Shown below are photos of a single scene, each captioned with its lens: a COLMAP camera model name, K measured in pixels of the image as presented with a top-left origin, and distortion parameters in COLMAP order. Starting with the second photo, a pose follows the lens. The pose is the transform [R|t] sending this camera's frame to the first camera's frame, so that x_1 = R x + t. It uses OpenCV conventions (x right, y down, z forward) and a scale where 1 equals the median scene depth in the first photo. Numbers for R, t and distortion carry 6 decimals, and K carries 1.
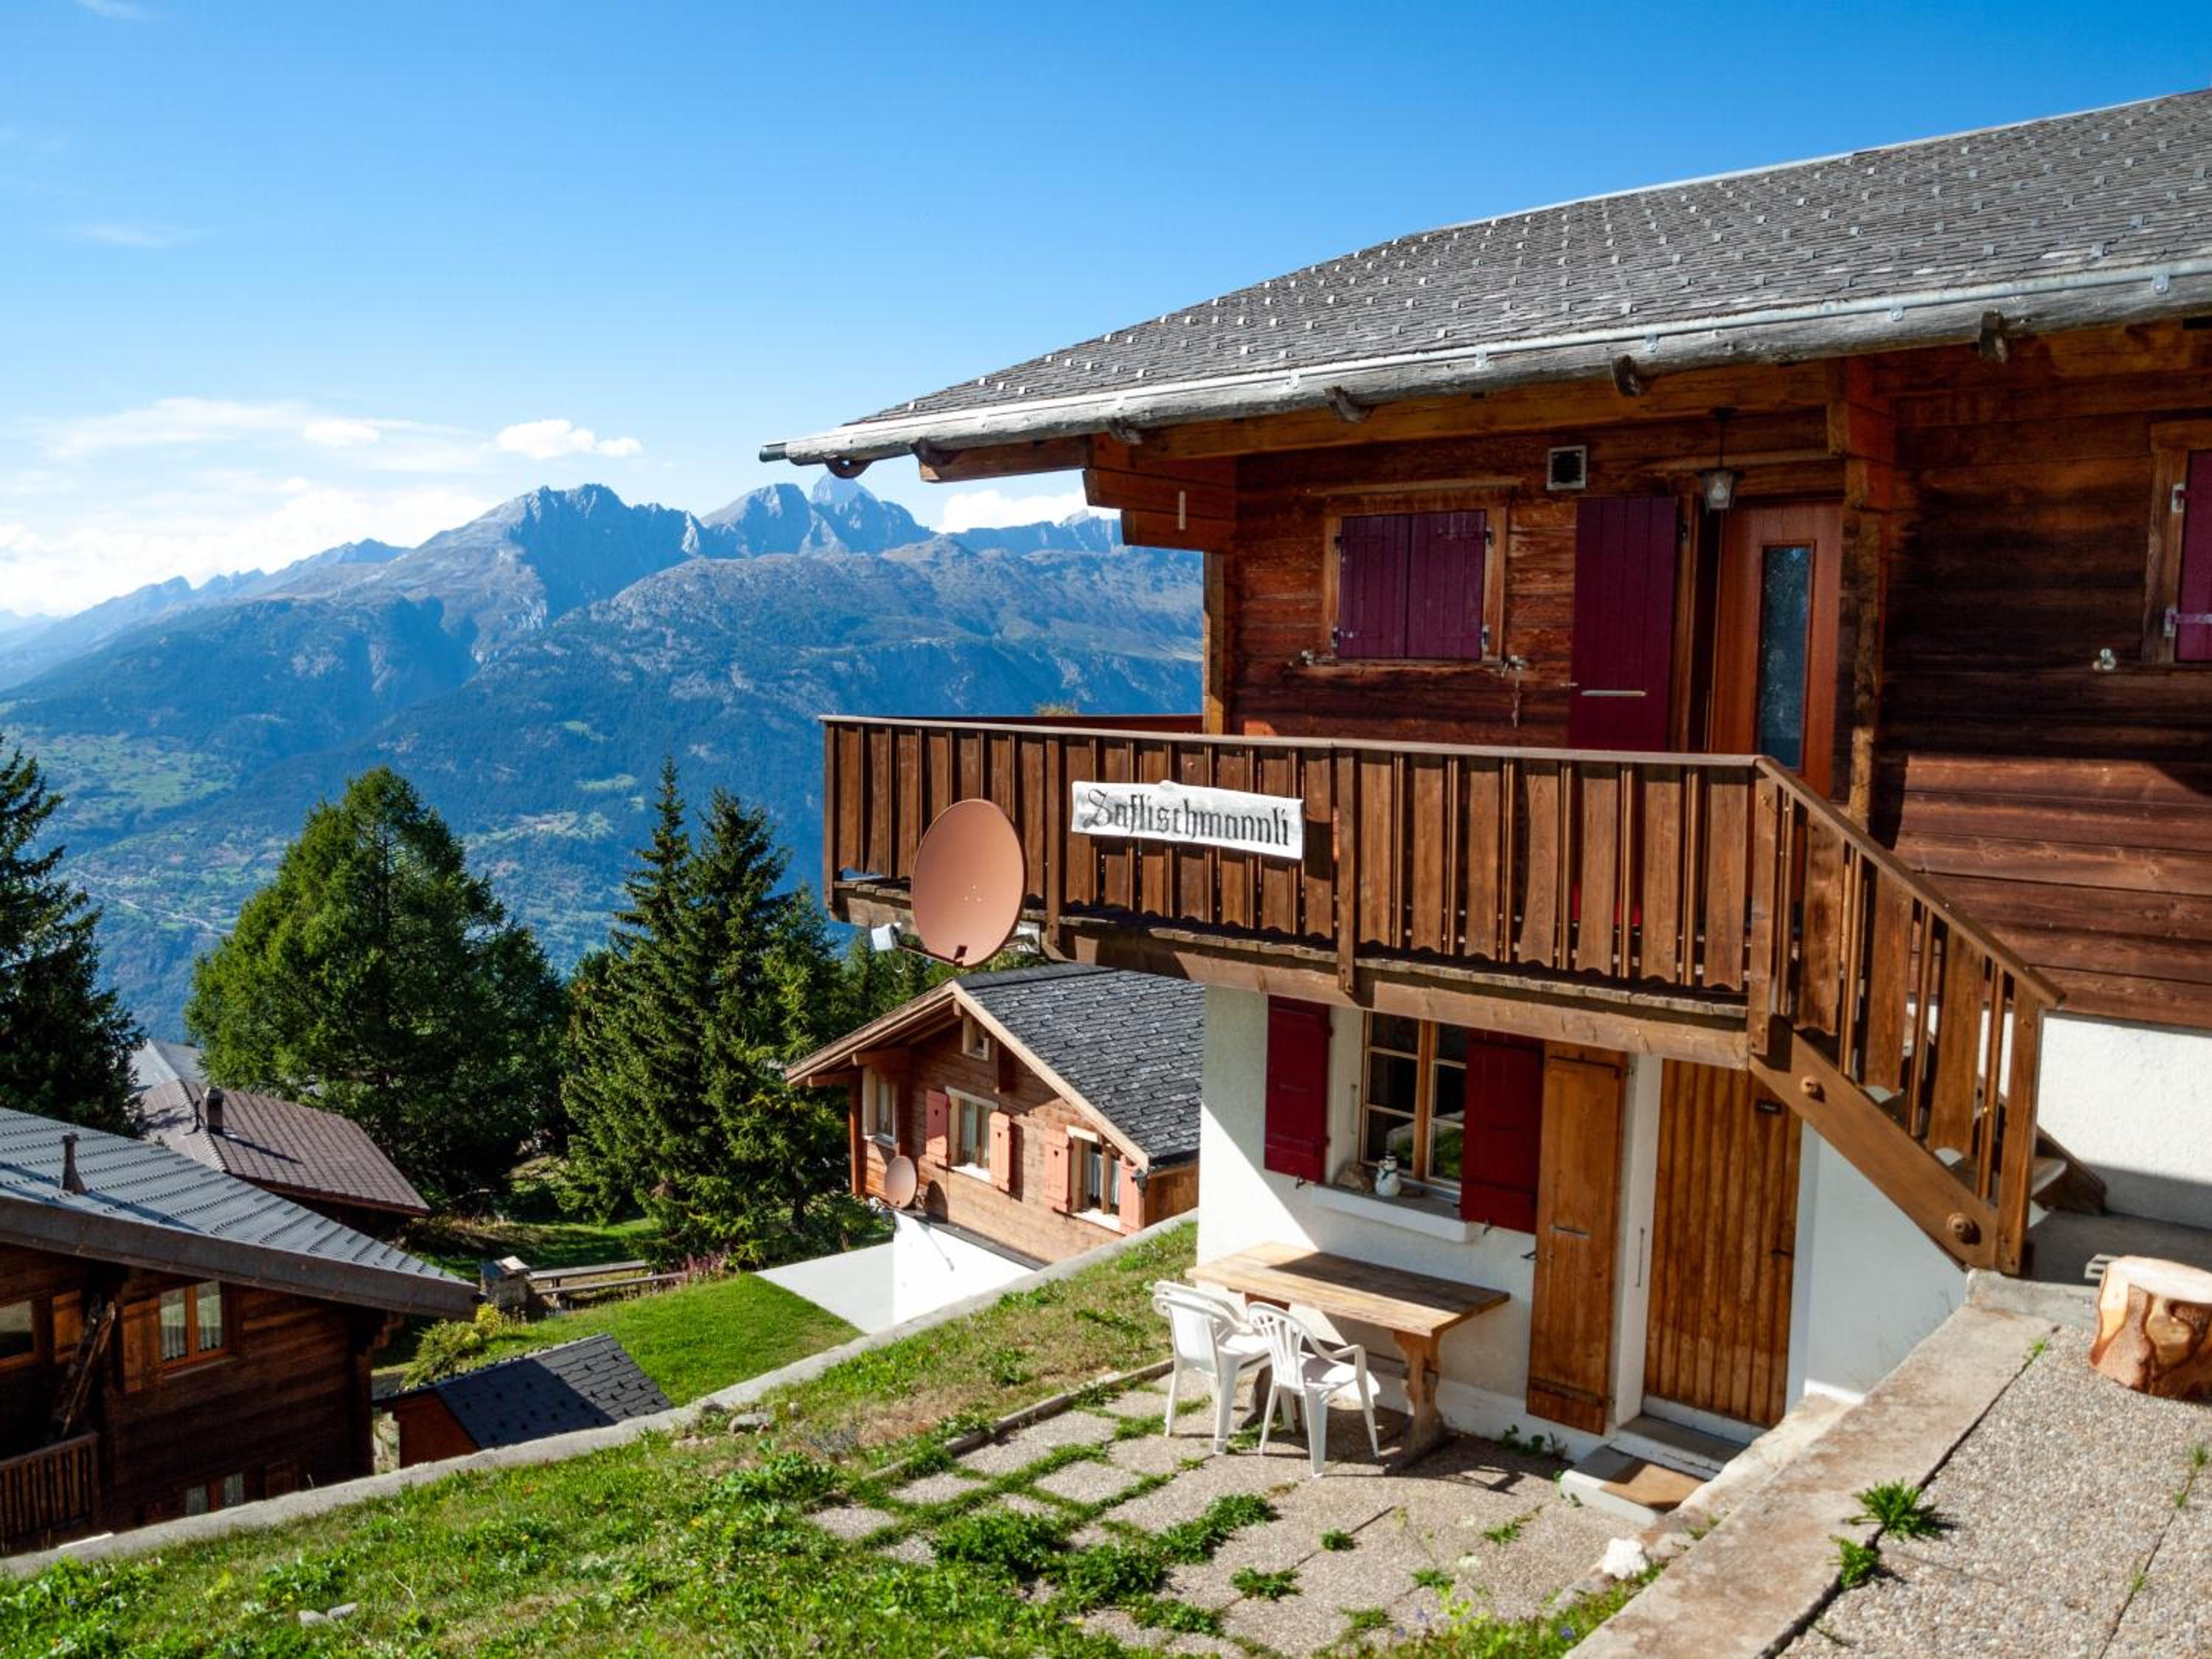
lens RADIAL K [[1757.5, 0, 1106.0], [0, 1757.5, 829.5], [0, 0, 1]] dist [-0.086385, 0.085524]
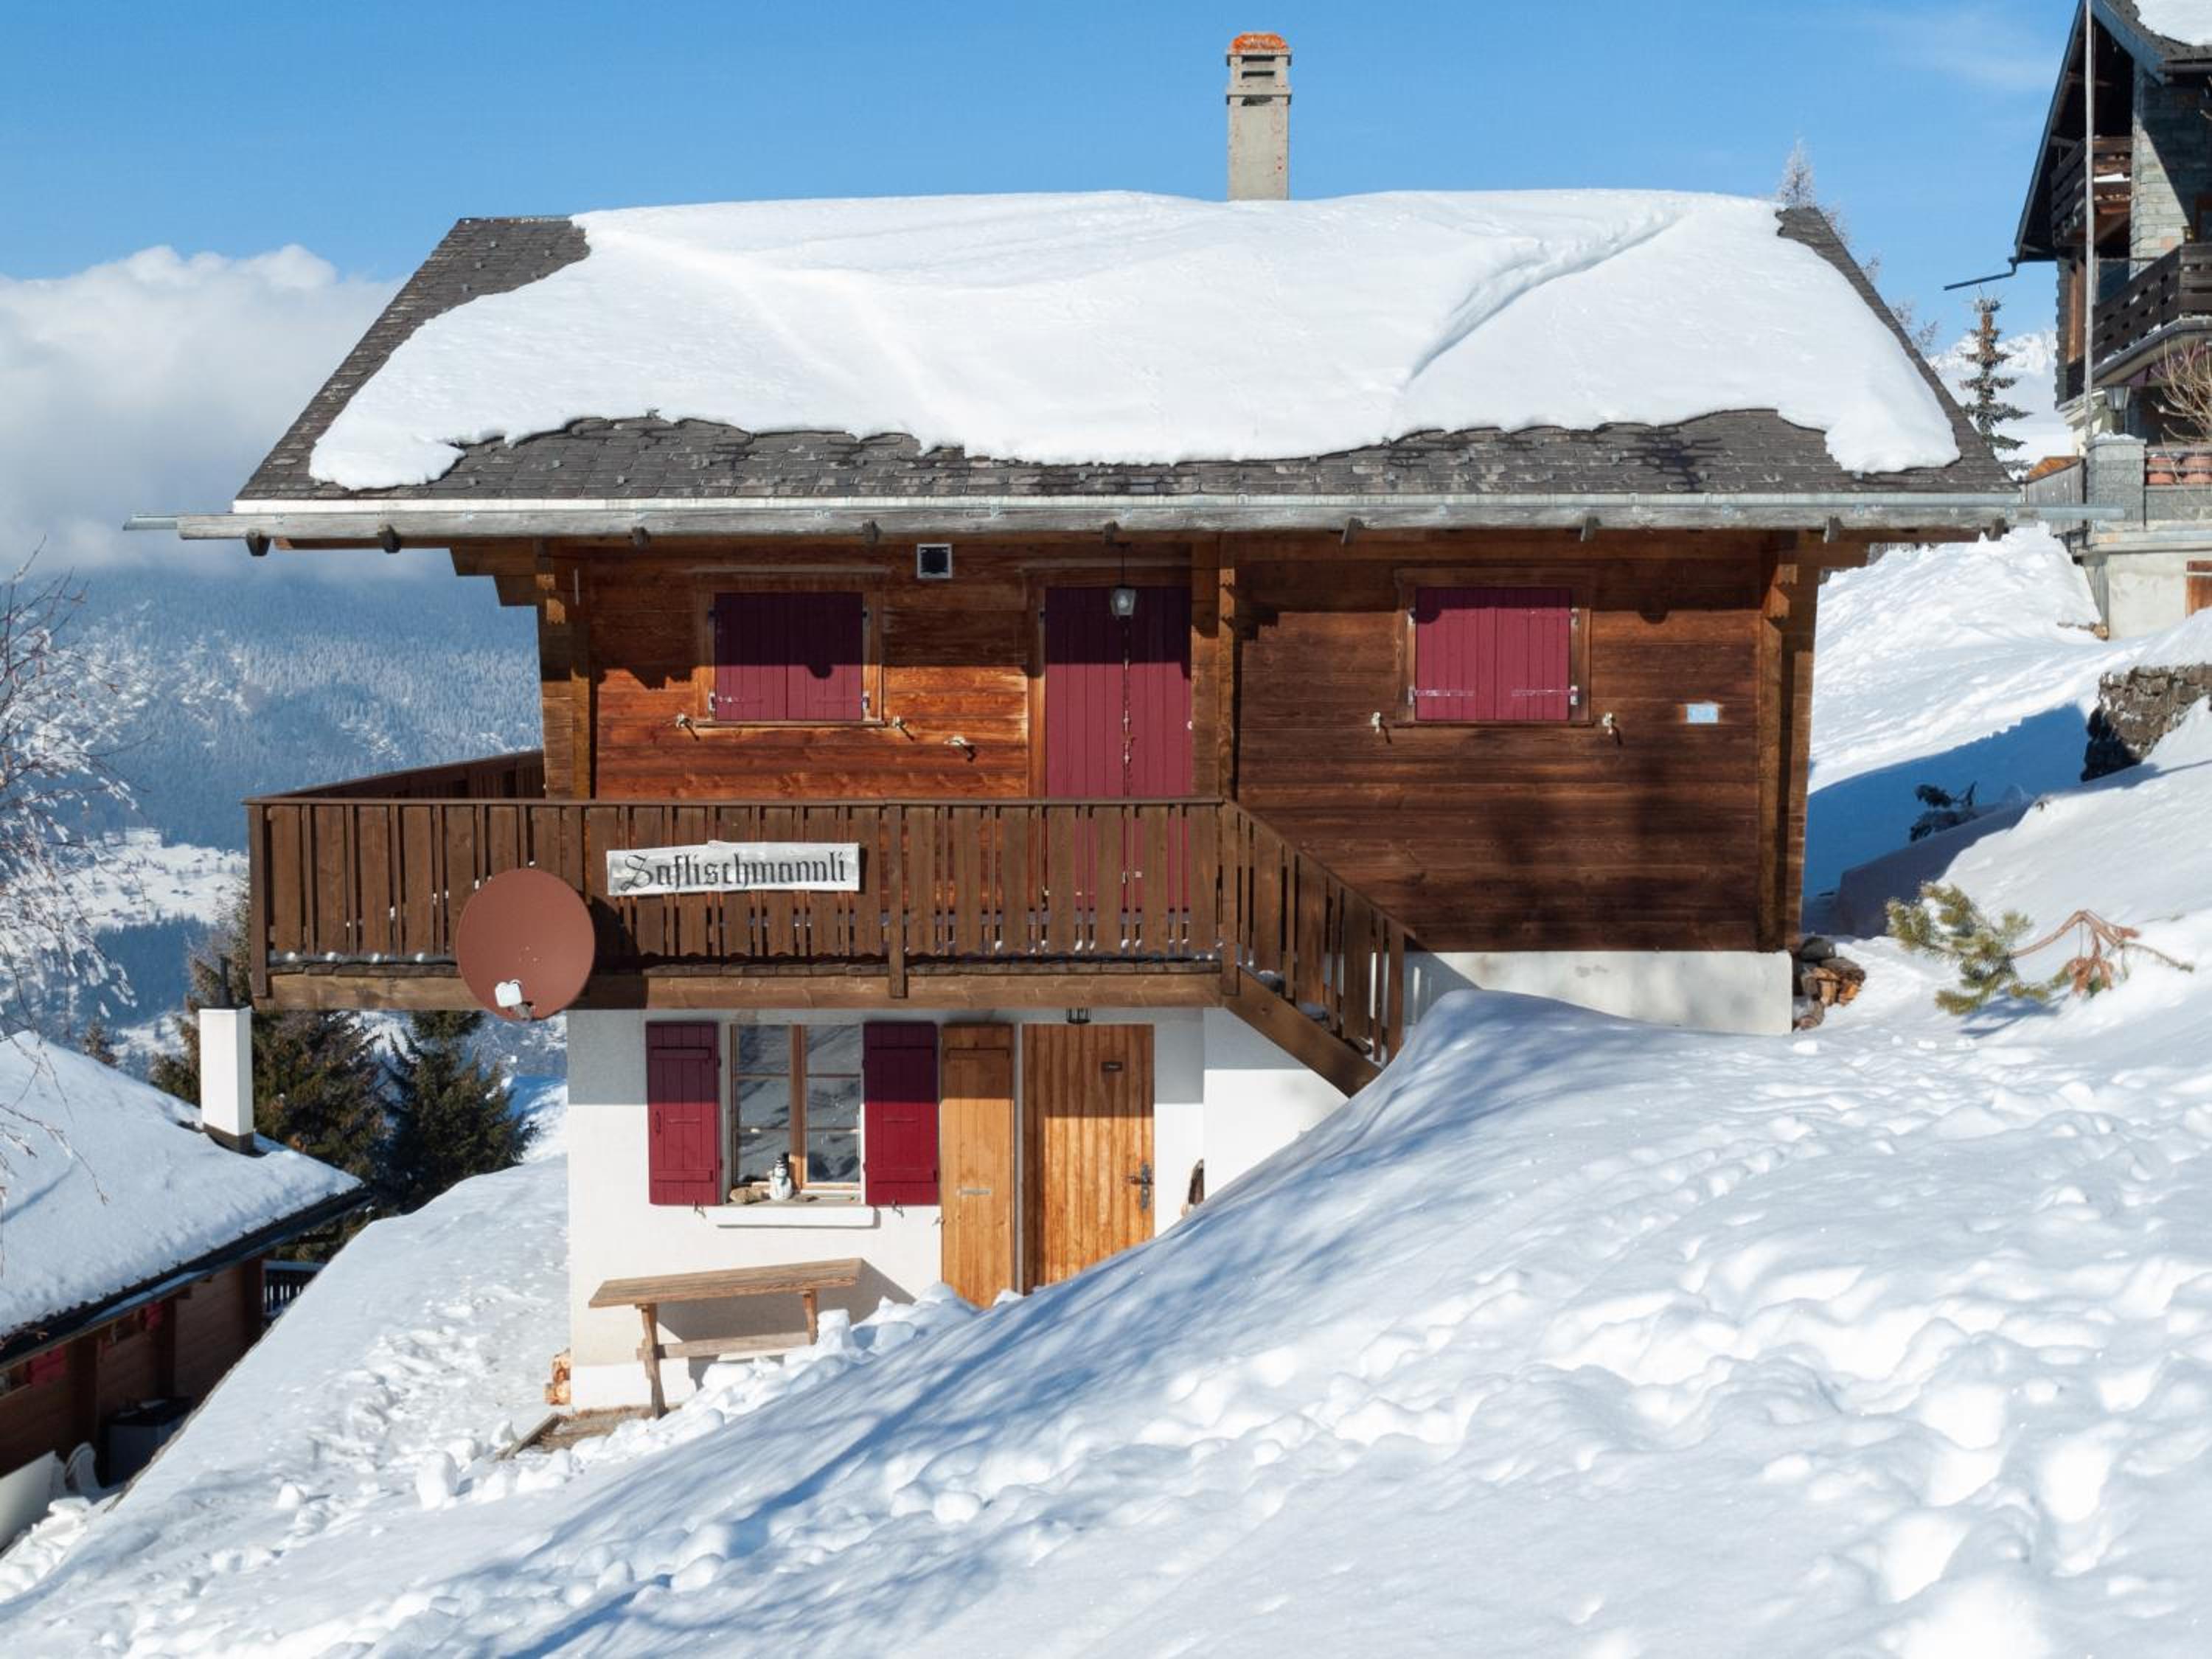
lens RADIAL K [[3240.5, 0, 1106.0], [0, 3240.5, 829.5], [0, 0, 1]] dist [0.034790, -0.002767]
pose [[0.761691, -0.063809, 0.644790, -1.218728], [0.073699, 0.997213, 0.011623, -0.042659], [-0.643735, 0.038667, 0.764271, -0.869870]]
